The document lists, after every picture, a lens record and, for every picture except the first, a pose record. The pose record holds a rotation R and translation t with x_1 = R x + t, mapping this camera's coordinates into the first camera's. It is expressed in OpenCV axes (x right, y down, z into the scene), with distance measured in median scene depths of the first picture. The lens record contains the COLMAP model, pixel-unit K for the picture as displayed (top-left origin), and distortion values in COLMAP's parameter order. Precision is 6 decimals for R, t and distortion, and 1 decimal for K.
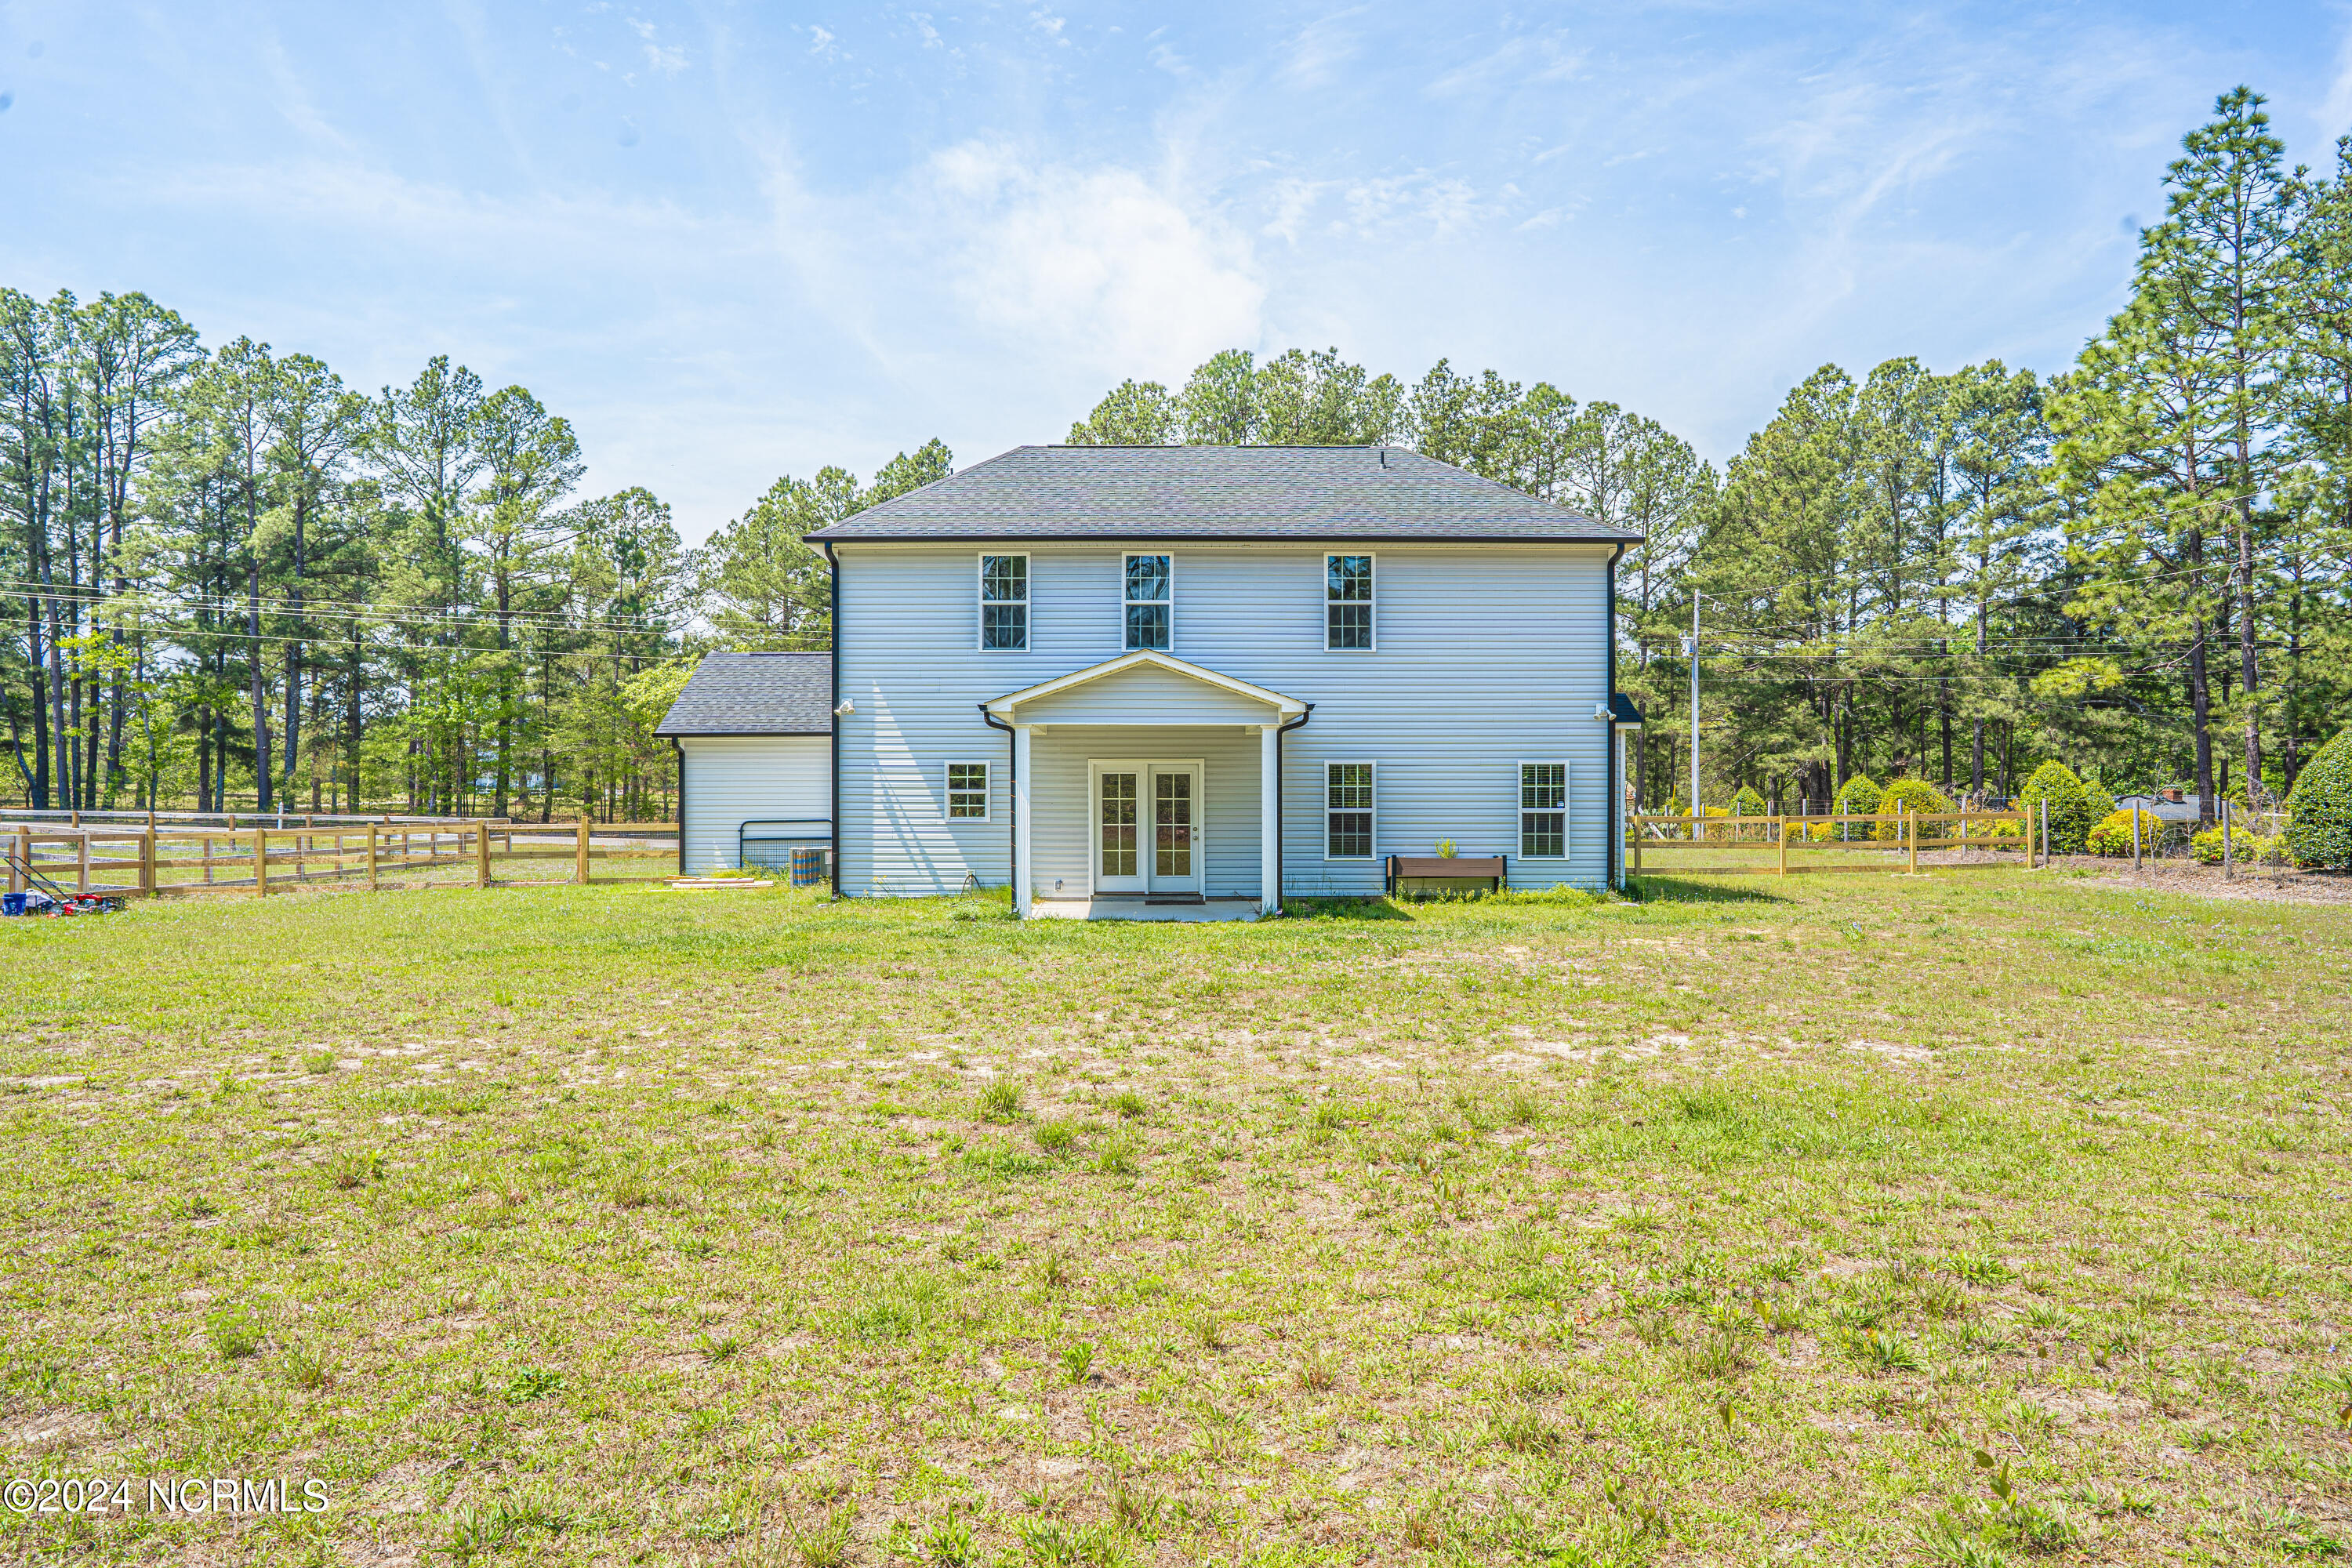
lens RADIAL K [[1617.2, 0, 1176.0], [0, 1617.2, 784.0], [0, 0, 1]] dist [0.005541, 0.000897]
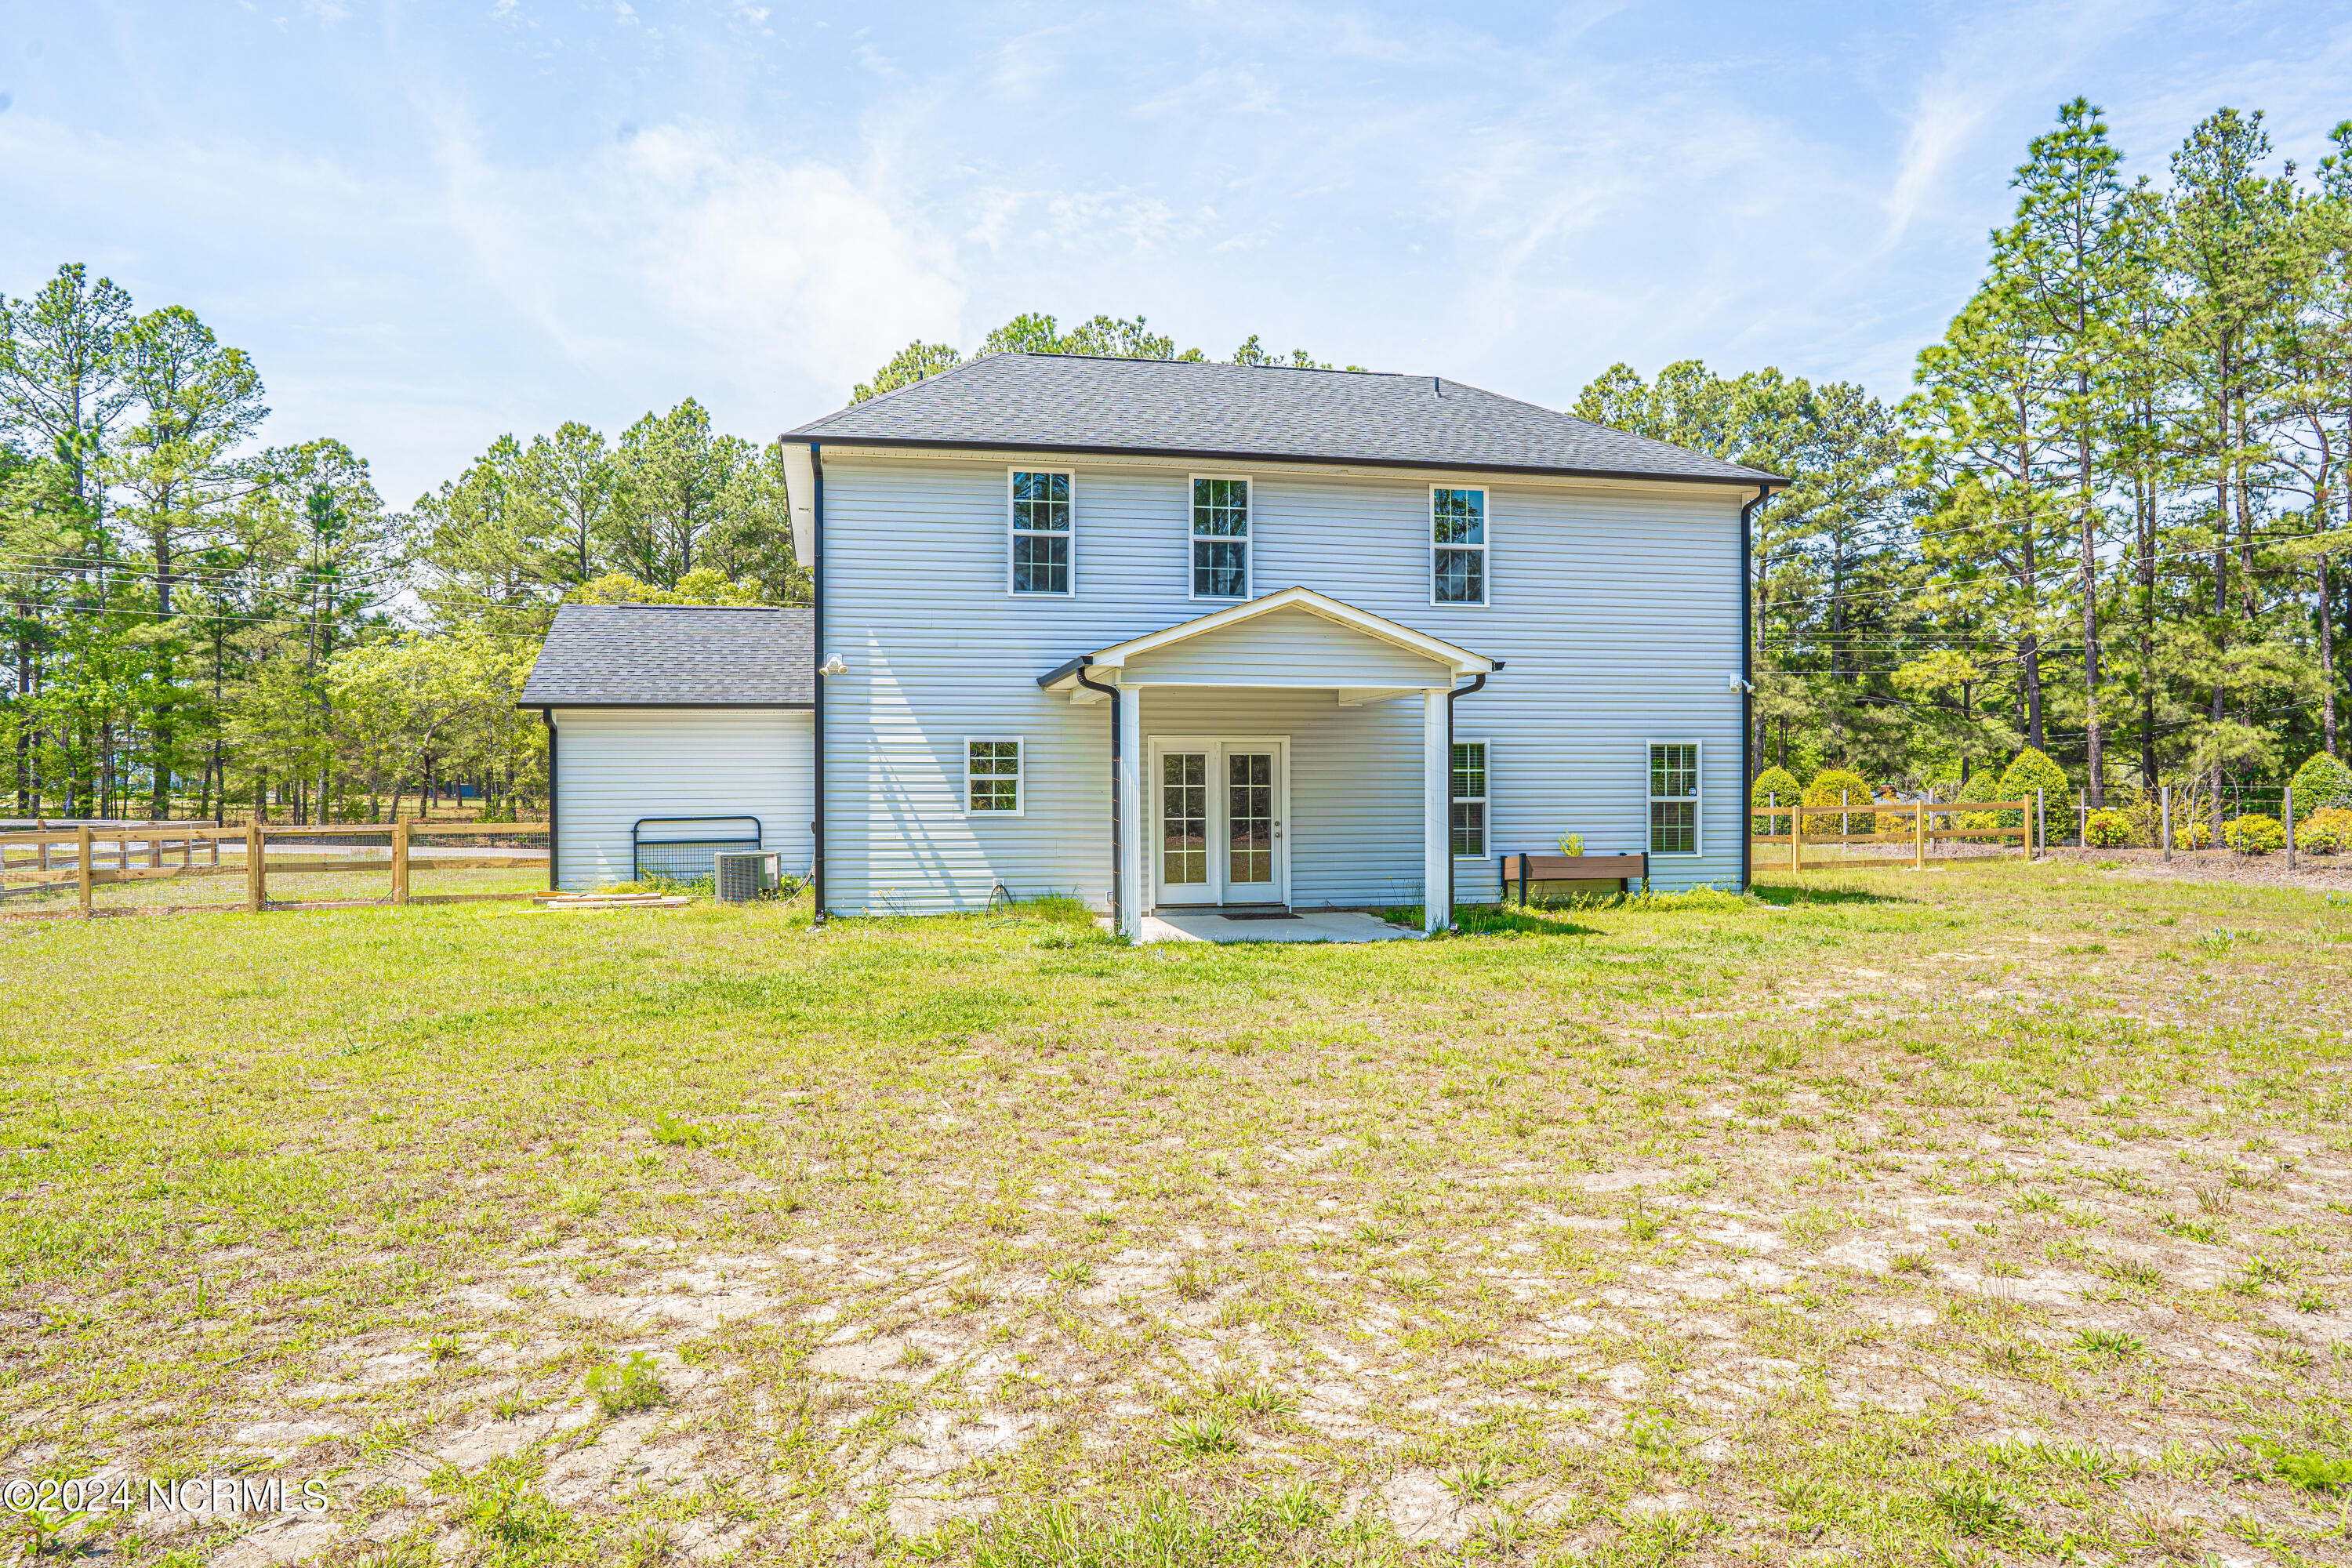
lens RADIAL K [[1574.2, 0, 1177.7], [0, 1574.2, 703.3], [0, 0, 1]] dist [0.028915, 0.026423]
pose [[0.978625, 0.007761, 0.205508, -0.143457], [0.002709, 0.998714, -0.050619, 0.005735], [-0.205637, 0.050094, 0.977345, 0.182365]]
